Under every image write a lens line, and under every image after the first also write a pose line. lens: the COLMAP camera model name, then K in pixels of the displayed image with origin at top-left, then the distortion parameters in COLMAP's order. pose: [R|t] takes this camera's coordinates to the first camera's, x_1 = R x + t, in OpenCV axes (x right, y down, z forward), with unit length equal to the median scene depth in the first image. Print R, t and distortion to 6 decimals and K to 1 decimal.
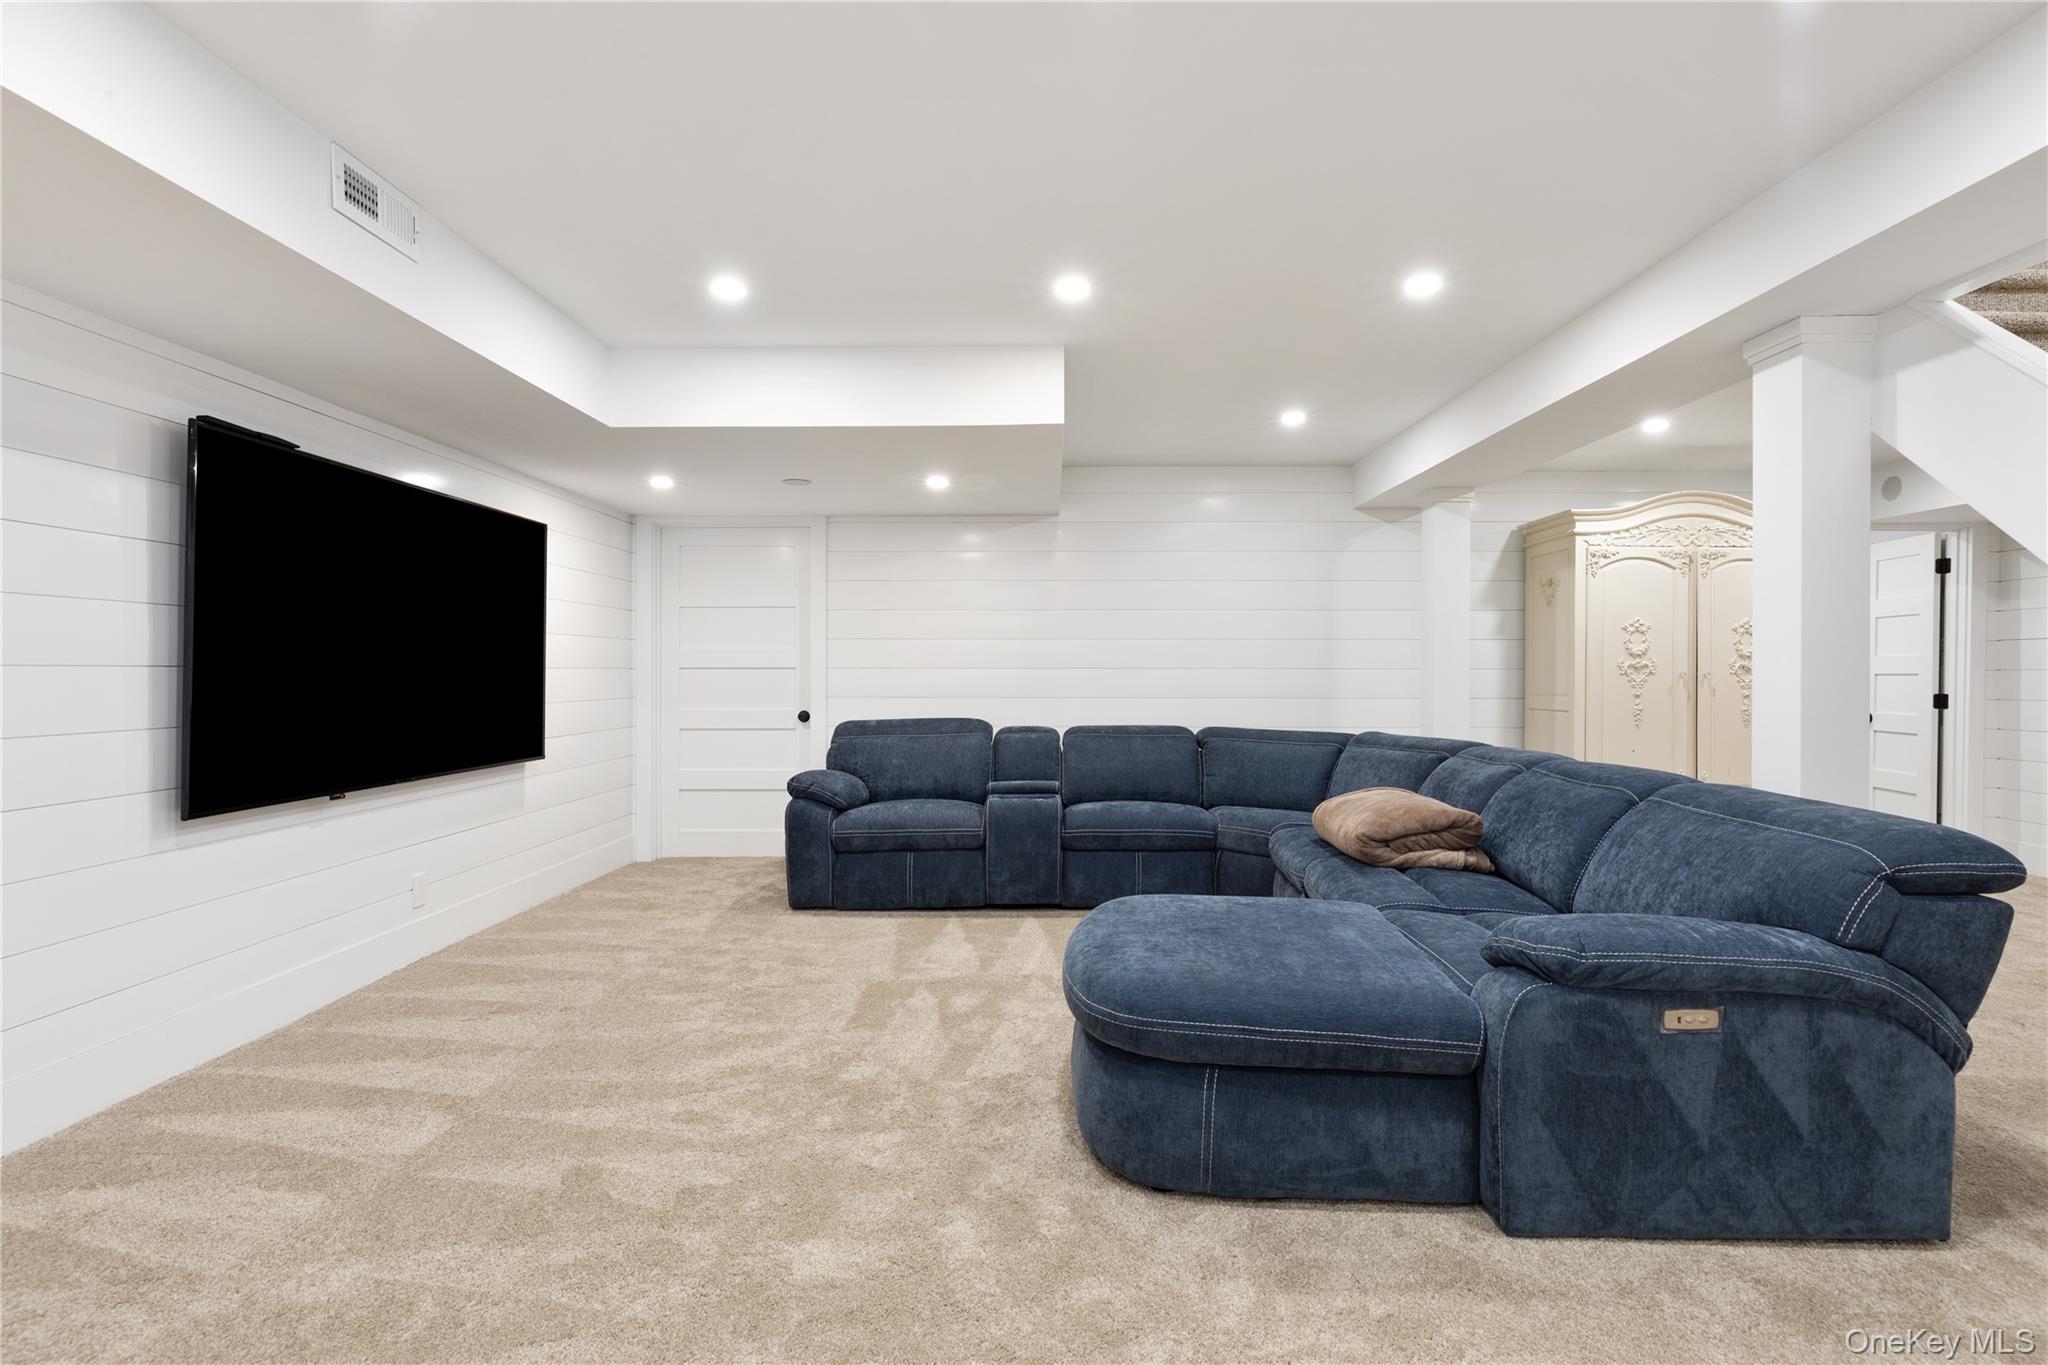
lens RADIAL K [[993.8, 0, 1024.0], [0, 993.8, 682.5], [0, 0, 1]] dist [0.001418, 0.000349]
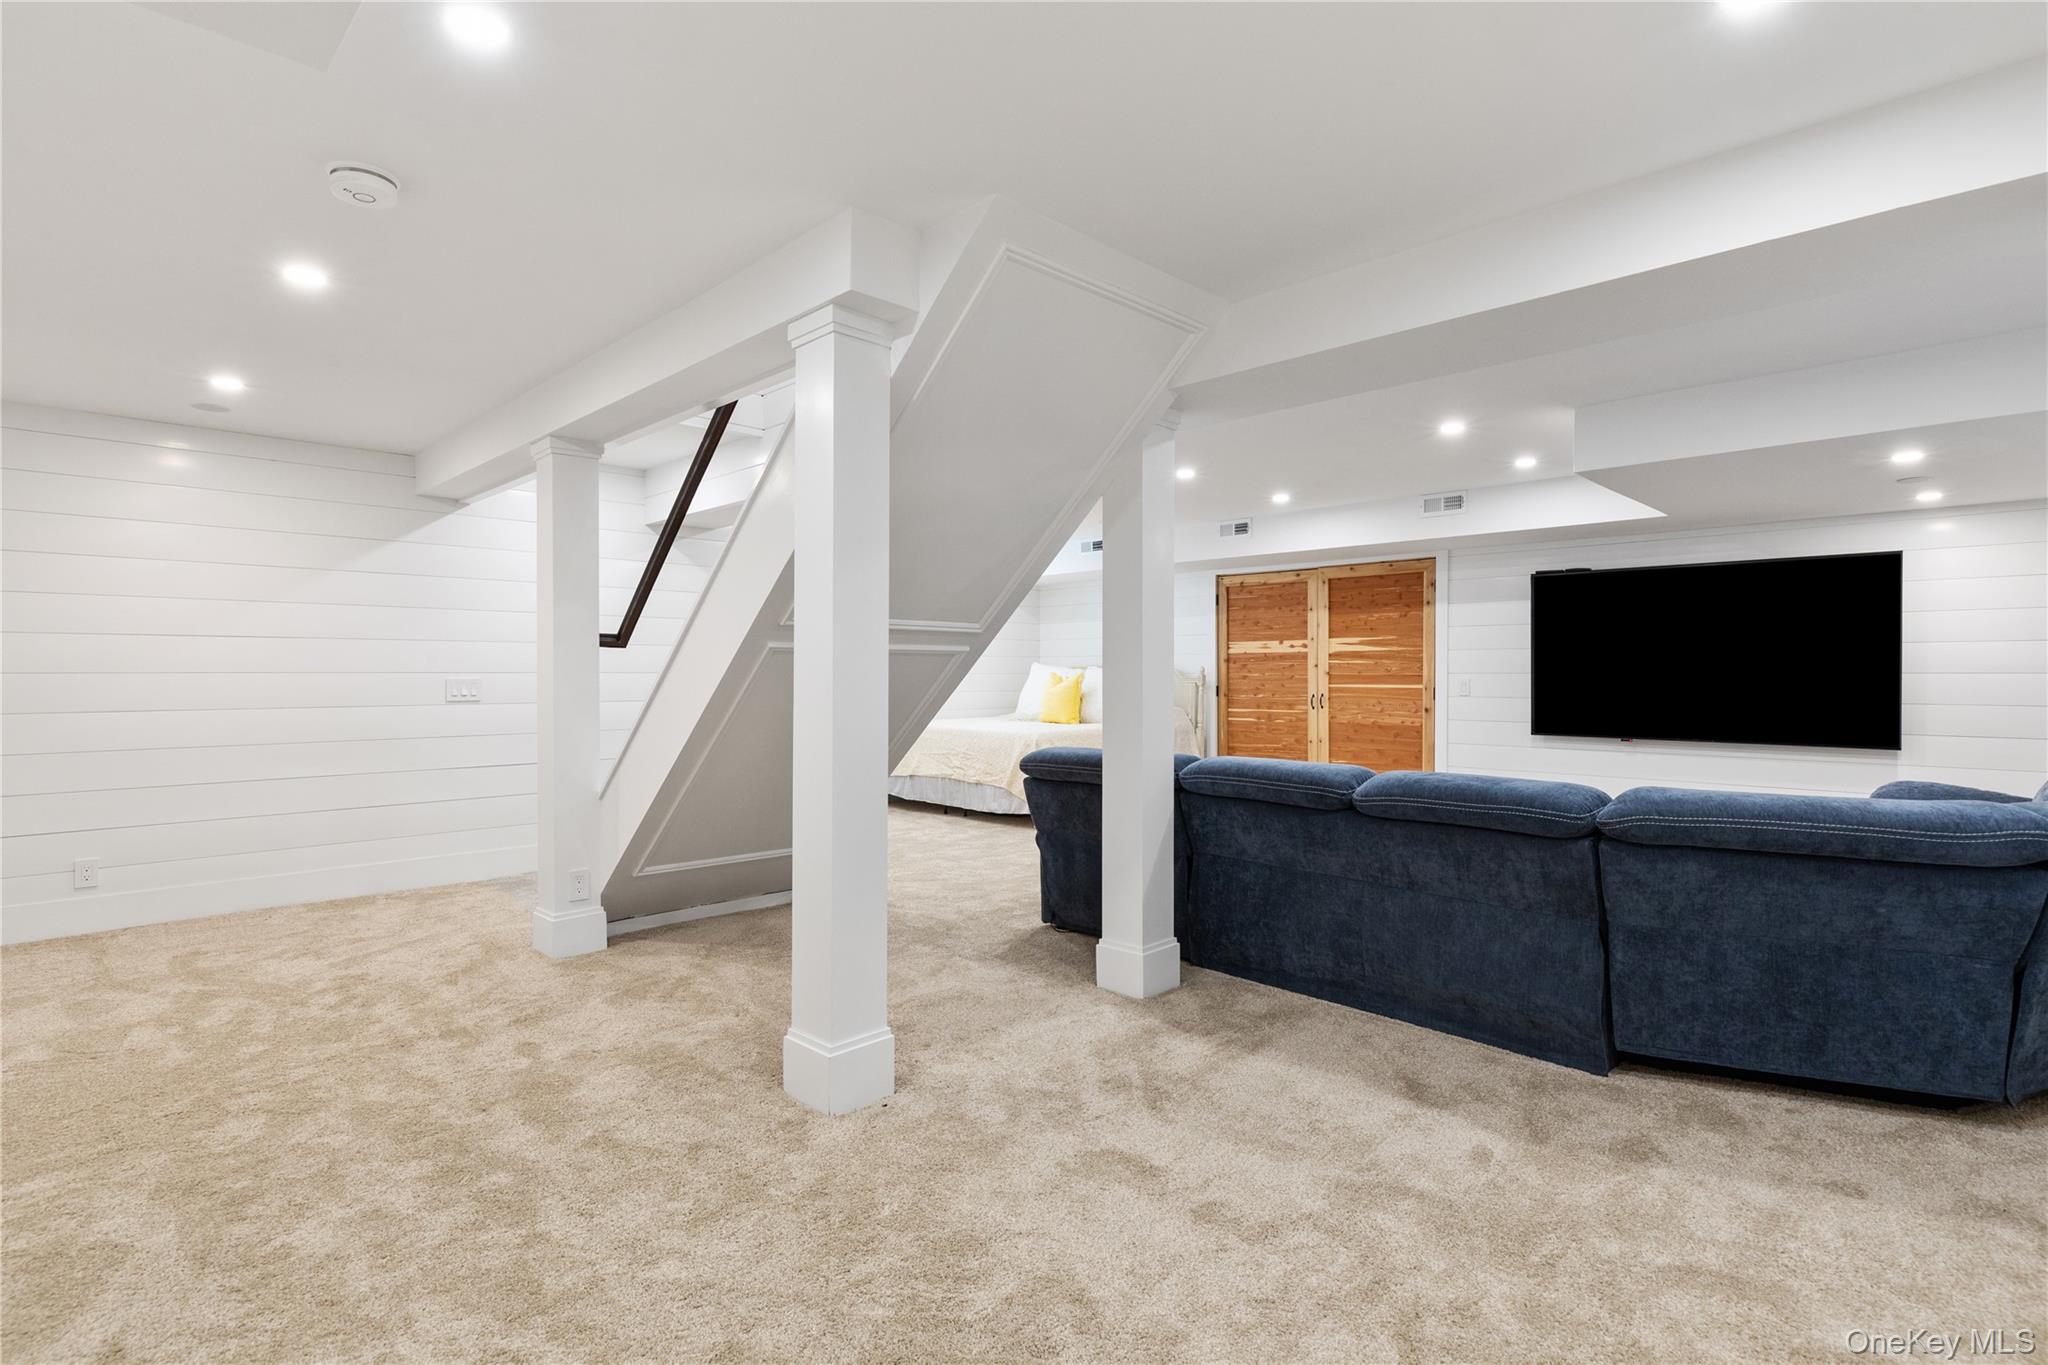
lens RADIAL K [[993.8, 0, 1024.0], [0, 993.8, 682.5], [0, 0, 1]] dist [0.001418, 0.000349]
pose [[-0.690709, 0.011531, -0.723041, 1.827307], [-0.007564, 0.999703, 0.023169, -0.039306], [0.723094, 0.021472, -0.690416, 1.796581]]
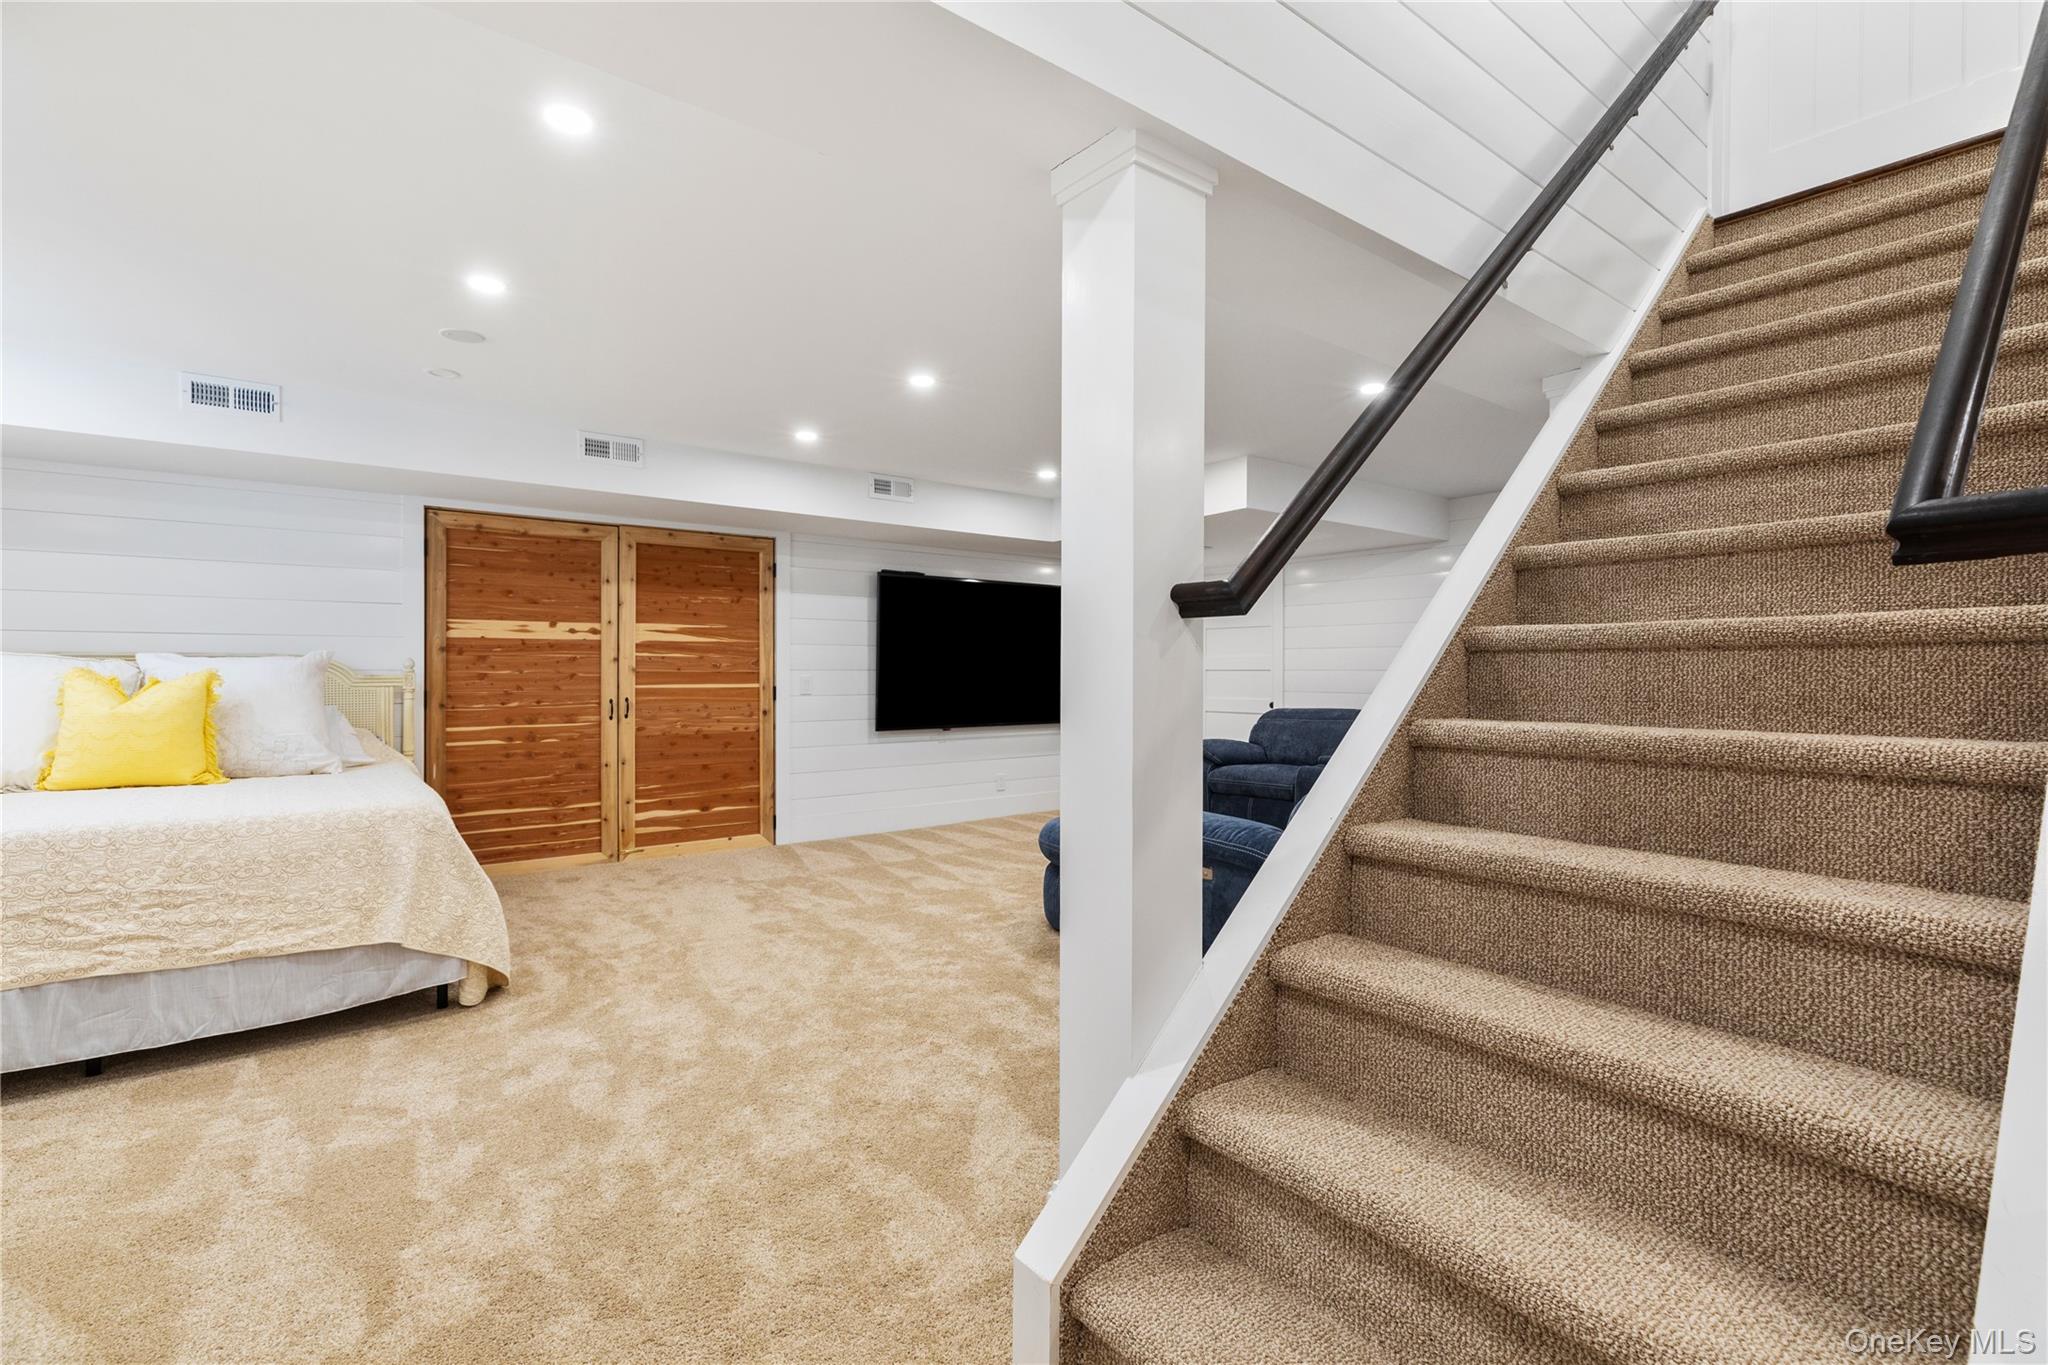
lens RADIAL K [[952.2, 0, 1042.0], [0, 952.2, 689.9], [0, 0, 1]] dist [0.004090, 0.000221]
pose [[0.646114, 0.017996, -0.763029, 1.258313], [-0.013383, 0.999835, 0.012248, 0.000503], [0.763124, 0.002298, 0.646248, -0.235912]]
